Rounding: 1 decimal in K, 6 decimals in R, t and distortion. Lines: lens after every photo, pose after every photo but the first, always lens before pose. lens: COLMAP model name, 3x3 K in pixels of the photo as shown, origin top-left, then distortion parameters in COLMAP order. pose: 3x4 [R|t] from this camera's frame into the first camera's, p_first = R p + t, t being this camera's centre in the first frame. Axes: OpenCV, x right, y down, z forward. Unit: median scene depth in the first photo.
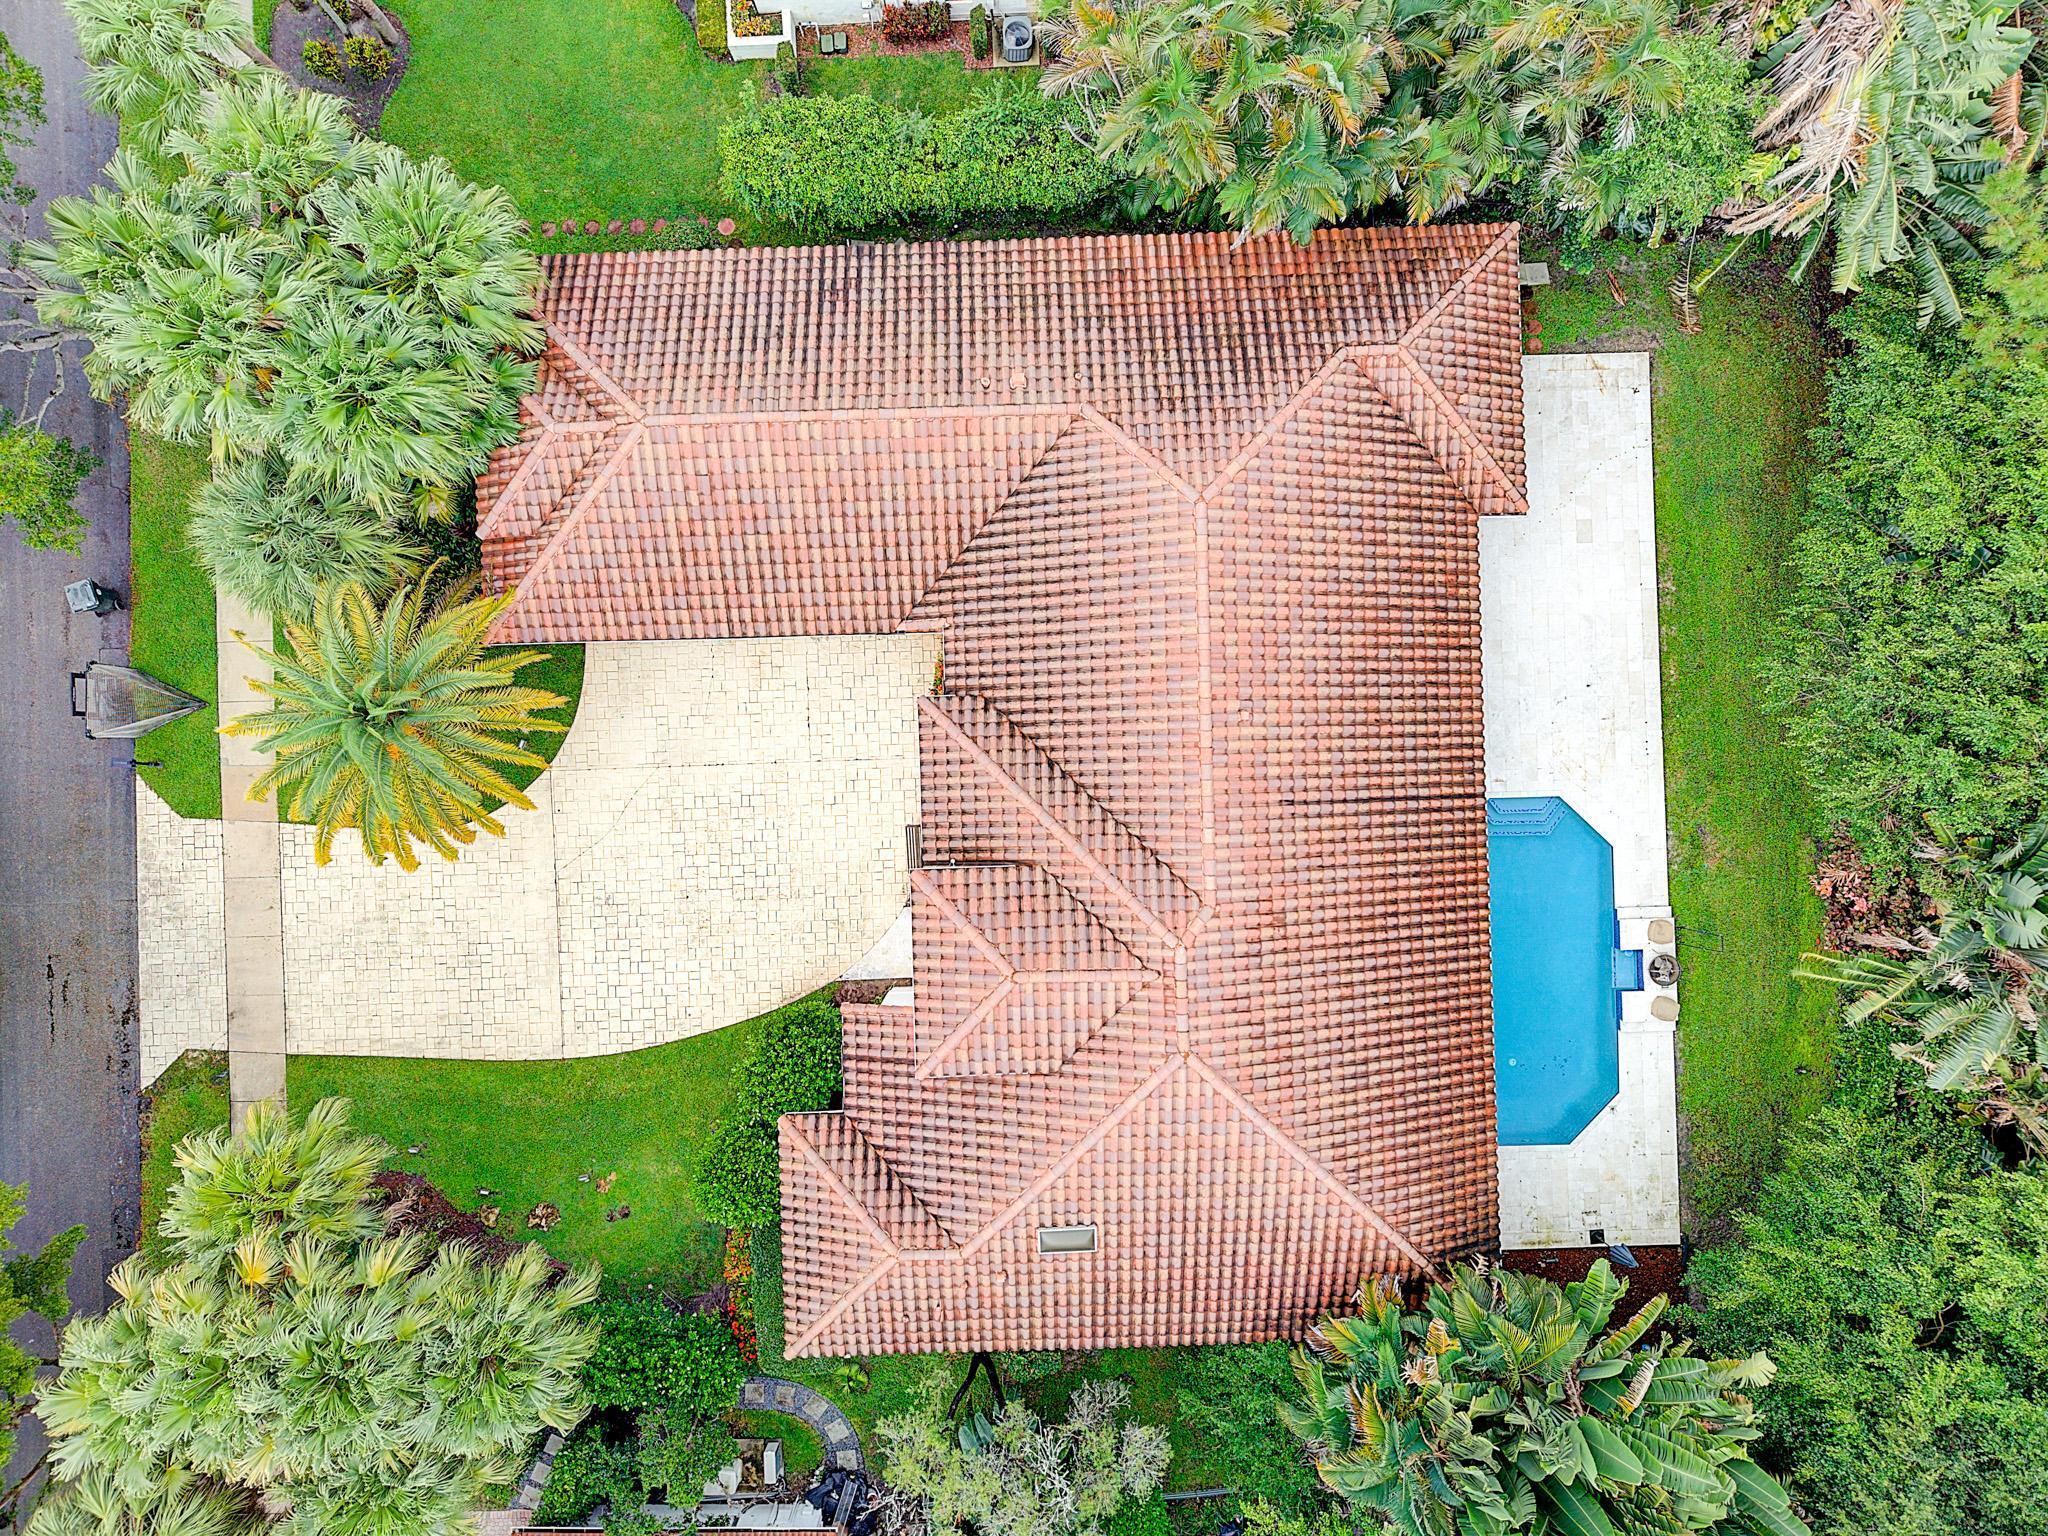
lens RADIAL K [[1387.0, 0, 1022.1], [0, 1387.0, 763.5], [0, 0, 1]] dist [0.031007, -0.036537]
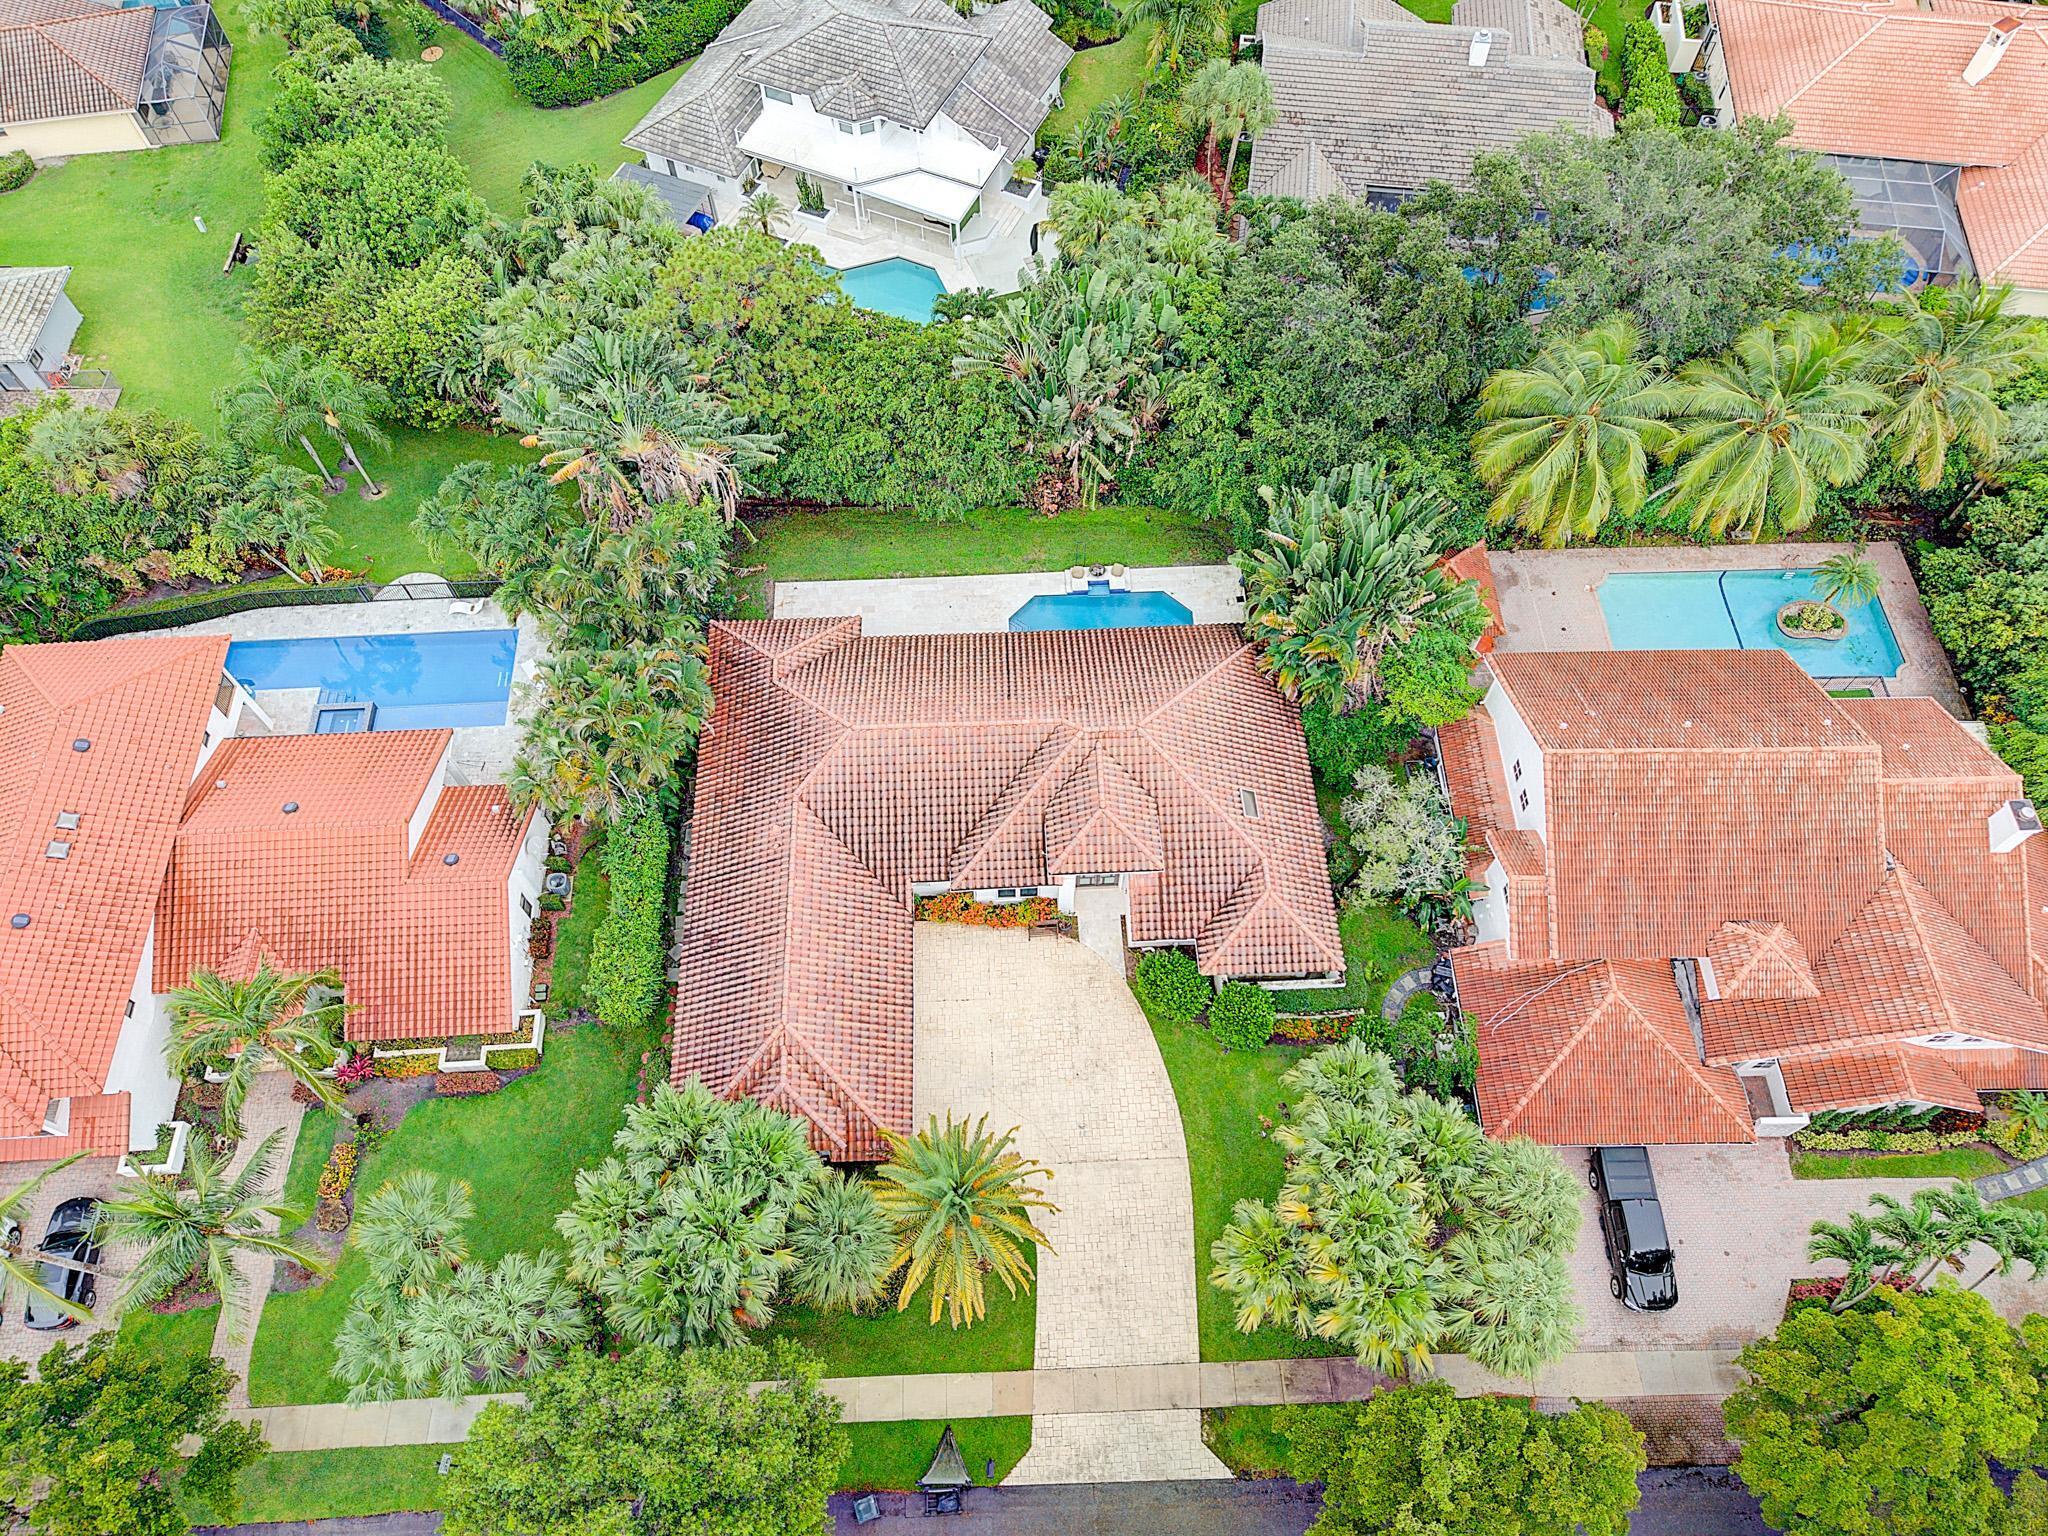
lens RADIAL K [[1387.0, 0, 1031.3], [0, 1387.0, 787.3], [0, 0, 1]] dist [0.031007, -0.036537]
pose [[-0.014378, -0.868645, 0.495226, -0.816918], [0.999893, -0.011228, 0.009336, 0.037977], [-0.002549, 0.495307, 0.868714, -0.566945]]
